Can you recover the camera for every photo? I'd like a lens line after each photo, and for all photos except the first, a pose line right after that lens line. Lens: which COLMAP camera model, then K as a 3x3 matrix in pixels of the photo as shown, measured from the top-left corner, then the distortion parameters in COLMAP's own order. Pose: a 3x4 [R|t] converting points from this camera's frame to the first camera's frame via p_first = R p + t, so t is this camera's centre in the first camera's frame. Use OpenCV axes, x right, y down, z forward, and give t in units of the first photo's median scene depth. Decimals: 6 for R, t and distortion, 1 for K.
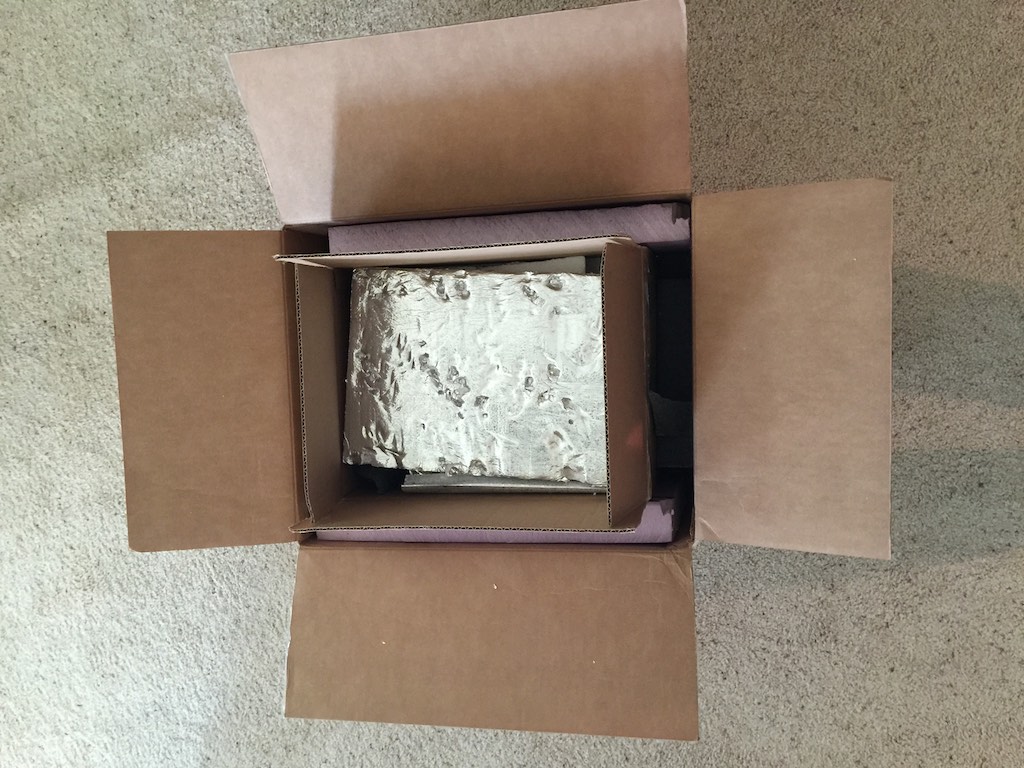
lens RADIAL K [[864.3, 0, 512.9], [0, 864.3, 389.7], [0, 0, 1]] dist [0.053738, -0.112994]
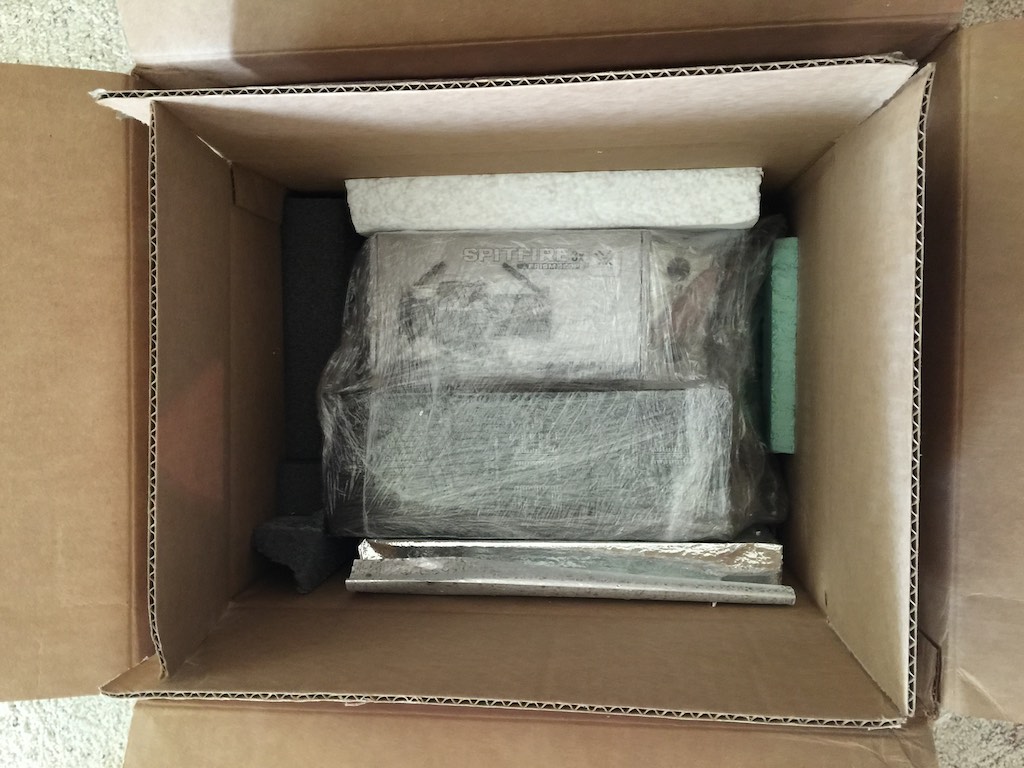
lens RADIAL K [[864.3, 0, 507.5], [0, 864.3, 385.7], [0, 0, 1]] dist [0.053738, -0.112994]
pose [[0.994683, 0.035996, 0.096483, -0.071704], [-0.030890, 0.998068, -0.053899, 0.014906], [-0.098237, 0.050632, 0.993874, 0.387993]]
